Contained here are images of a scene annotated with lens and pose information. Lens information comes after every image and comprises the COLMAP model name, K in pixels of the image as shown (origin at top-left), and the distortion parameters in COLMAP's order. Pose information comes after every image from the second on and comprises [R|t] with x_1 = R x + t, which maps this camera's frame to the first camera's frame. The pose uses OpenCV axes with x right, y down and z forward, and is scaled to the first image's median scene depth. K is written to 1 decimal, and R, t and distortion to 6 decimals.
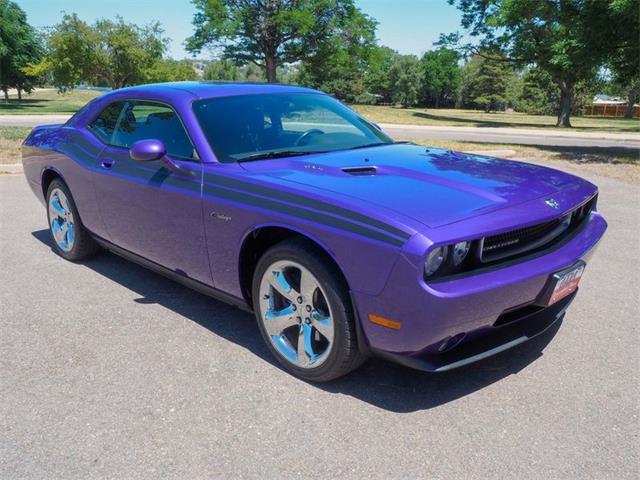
lens RADIAL K [[560.6, 0, 320.0], [0, 560.6, 240.0], [0, 0, 1]] dist [0.010595, -0.022810]
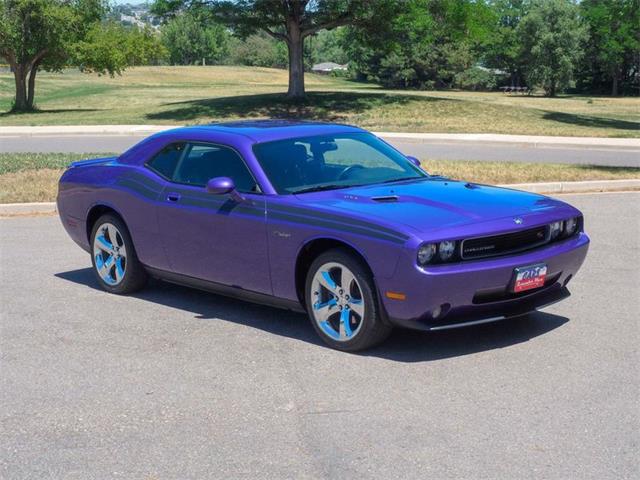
lens RADIAL K [[1119.0, 0, 320.0], [0, 1119.0, 240.0], [0, 0, 1]] dist [-0.051964, 0.037053]
pose [[0.998170, -0.008052, -0.059932, 0.005920], [0.001731, 0.994494, -0.104780, 0.020186], [0.060446, 0.104484, 0.992688, -0.131876]]
